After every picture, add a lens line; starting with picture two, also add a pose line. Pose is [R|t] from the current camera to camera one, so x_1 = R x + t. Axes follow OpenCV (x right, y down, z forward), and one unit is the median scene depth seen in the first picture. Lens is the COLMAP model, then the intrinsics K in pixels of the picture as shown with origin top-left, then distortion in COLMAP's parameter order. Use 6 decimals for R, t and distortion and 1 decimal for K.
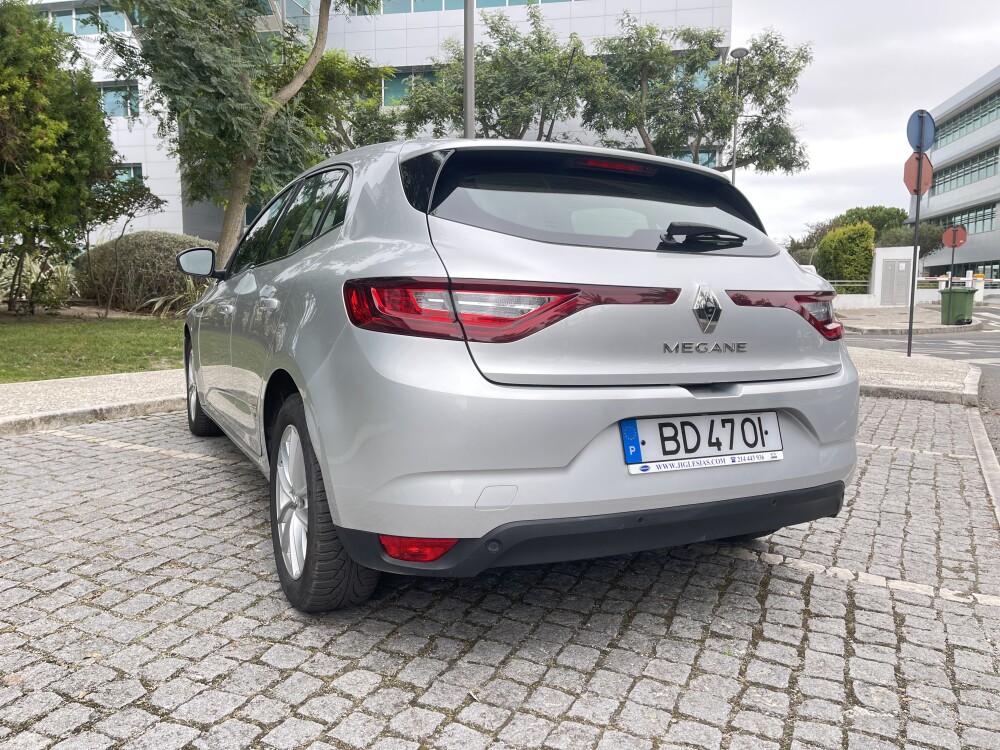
lens RADIAL K [[758.2, 0, 500.0], [0, 758.2, 375.0], [0, 0, 1]] dist [0.054046, -0.098848]
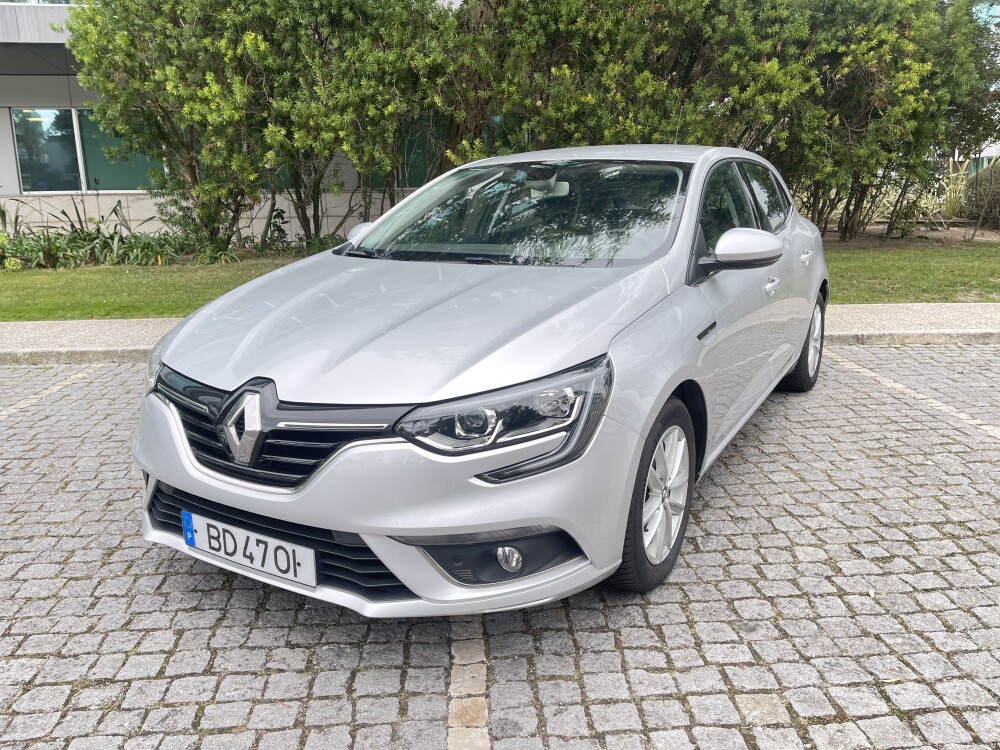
lens RADIAL K [[758.2, 0, 500.0], [0, 758.2, 375.0], [0, 0, 1]] dist [0.054046, -0.098848]
pose [[0.459880, 0.173436, -0.870879, 0.168433], [-0.069879, 0.984767, 0.159216, -0.027414], [0.885227, -0.012364, 0.464995, -0.043495]]
